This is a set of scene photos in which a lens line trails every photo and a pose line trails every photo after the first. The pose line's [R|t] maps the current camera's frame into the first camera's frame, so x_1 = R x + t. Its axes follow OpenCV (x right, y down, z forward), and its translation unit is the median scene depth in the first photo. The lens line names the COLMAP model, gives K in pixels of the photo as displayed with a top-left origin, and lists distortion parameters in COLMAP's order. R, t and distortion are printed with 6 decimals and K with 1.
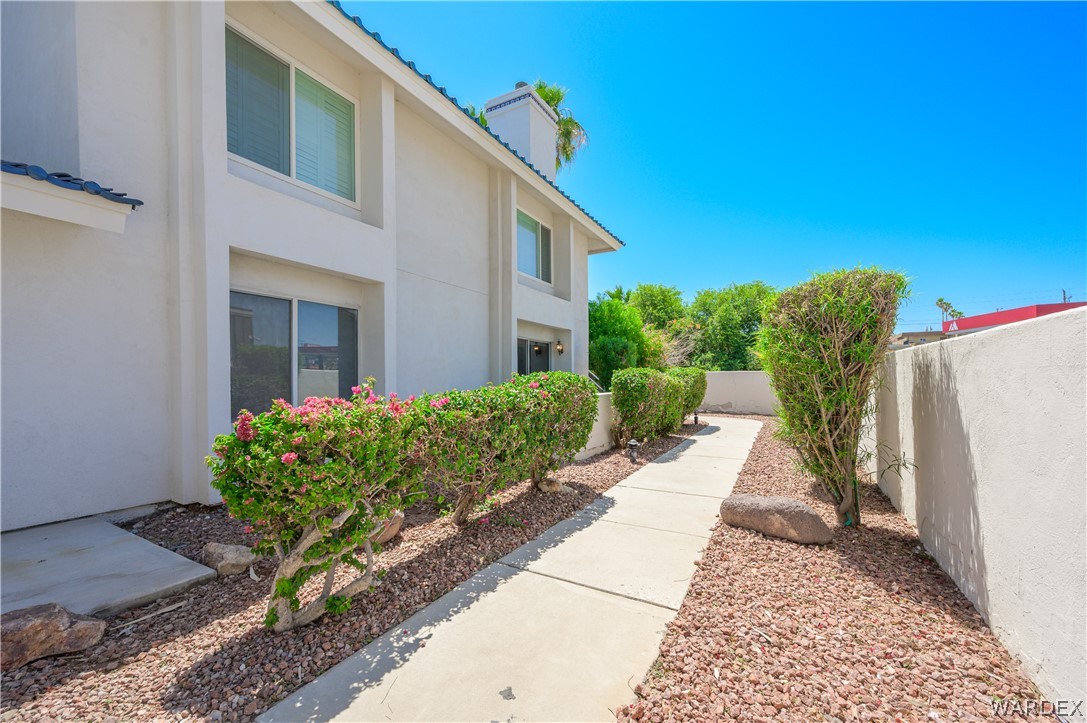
lens RADIAL K [[424.7, 0, 542.1], [0, 424.7, 383.5], [0, 0, 1]] dist [0.001066, -0.000138]
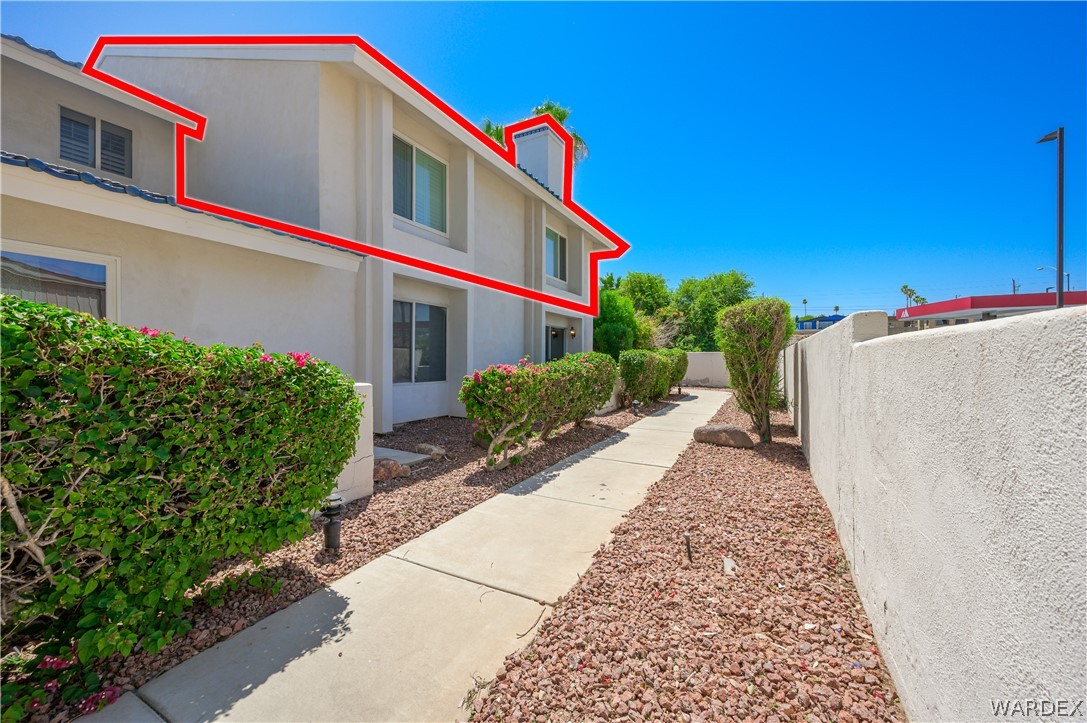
lens RADIAL K [[424.7, 0, 542.4], [0, 424.7, 357.7], [0, 0, 1]] dist [0.001066, -0.000138]
pose [[0.999350, 0.007830, 0.035197, -0.129037], [-0.007464, 0.999917, -0.010520, 0.006188], [-0.035276, 0.010251, 0.999325, -0.355080]]
